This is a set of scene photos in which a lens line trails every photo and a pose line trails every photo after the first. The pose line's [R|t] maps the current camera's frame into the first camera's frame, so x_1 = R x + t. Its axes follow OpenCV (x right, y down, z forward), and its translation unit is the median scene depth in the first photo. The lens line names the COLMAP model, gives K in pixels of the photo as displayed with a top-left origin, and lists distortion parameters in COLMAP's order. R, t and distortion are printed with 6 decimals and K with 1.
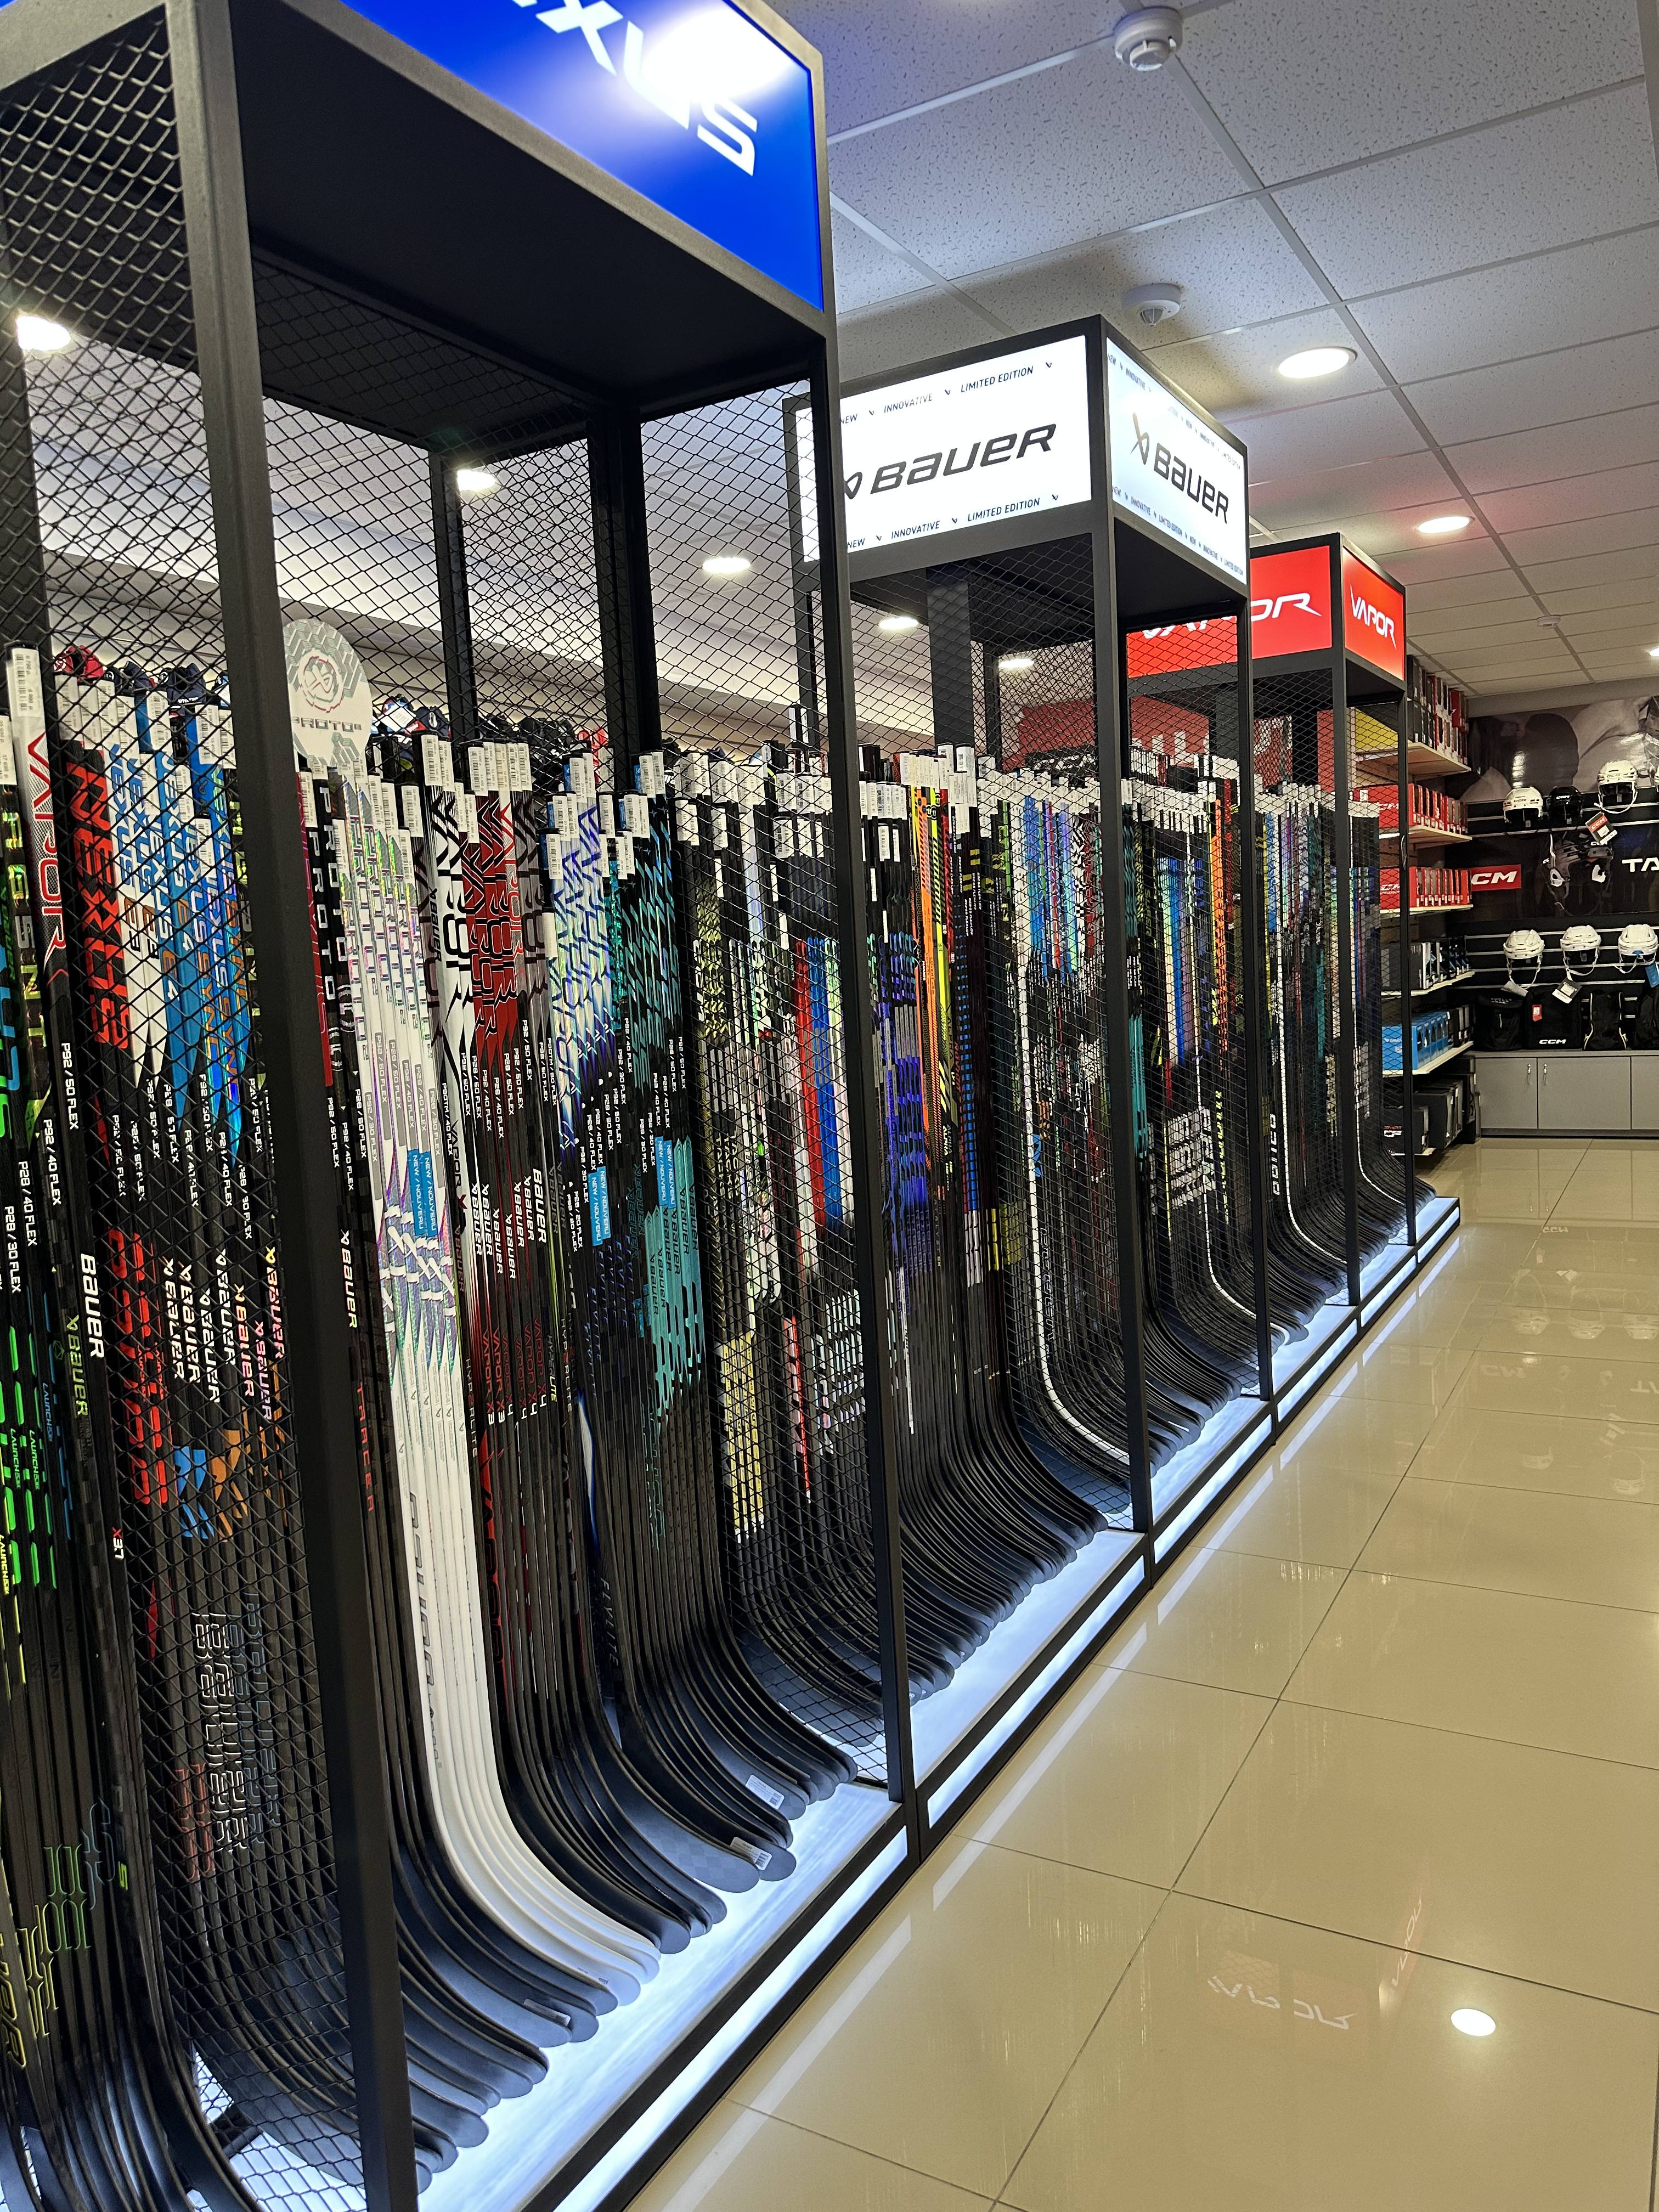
lens RADIAL K [[1579.3, 0, 829.5], [0, 1579.3, 1106.0], [0, 0, 1]] dist [0.141724, -0.000444]
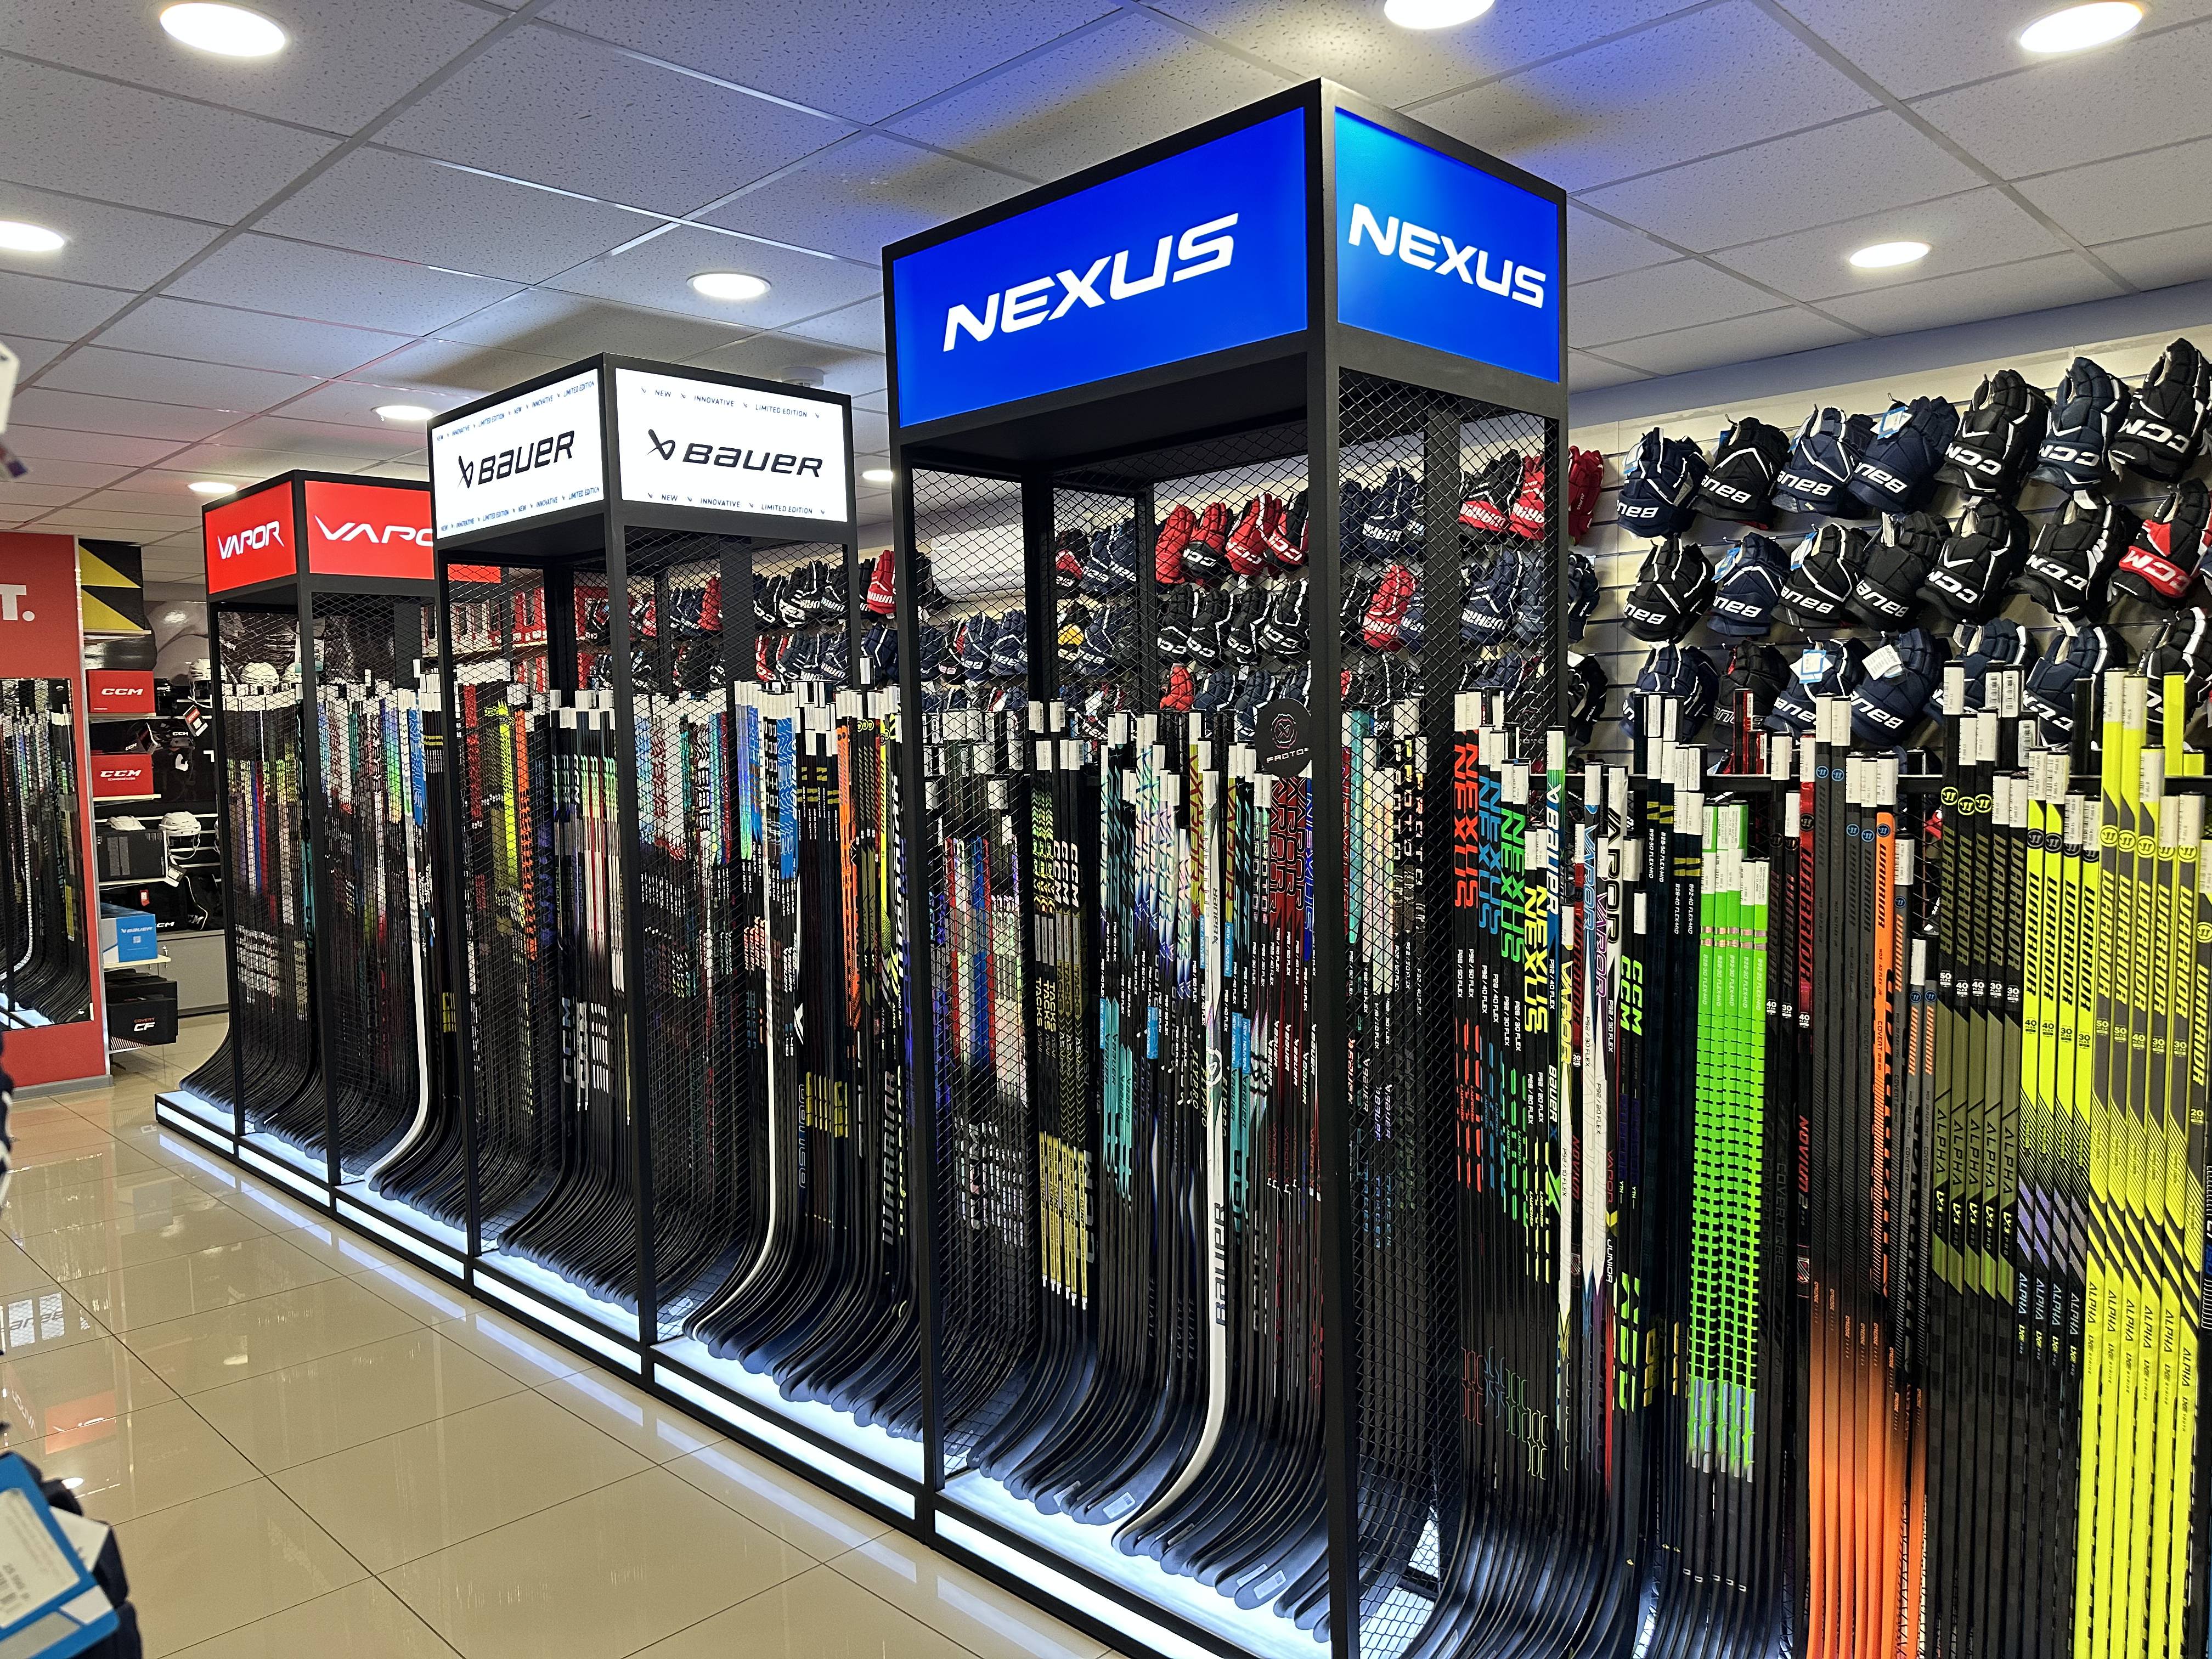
lens RADIAL K [[1579.3, 0, 1106.0], [0, 1579.3, 829.5], [0, 0, 1]] dist [0.141724, -0.000444]
pose [[0.257490, -0.014469, 0.966173, -1.042725], [0.101141, 0.994799, -0.012057, -0.072441], [-0.960973, 0.100824, 0.257614, 0.444612]]
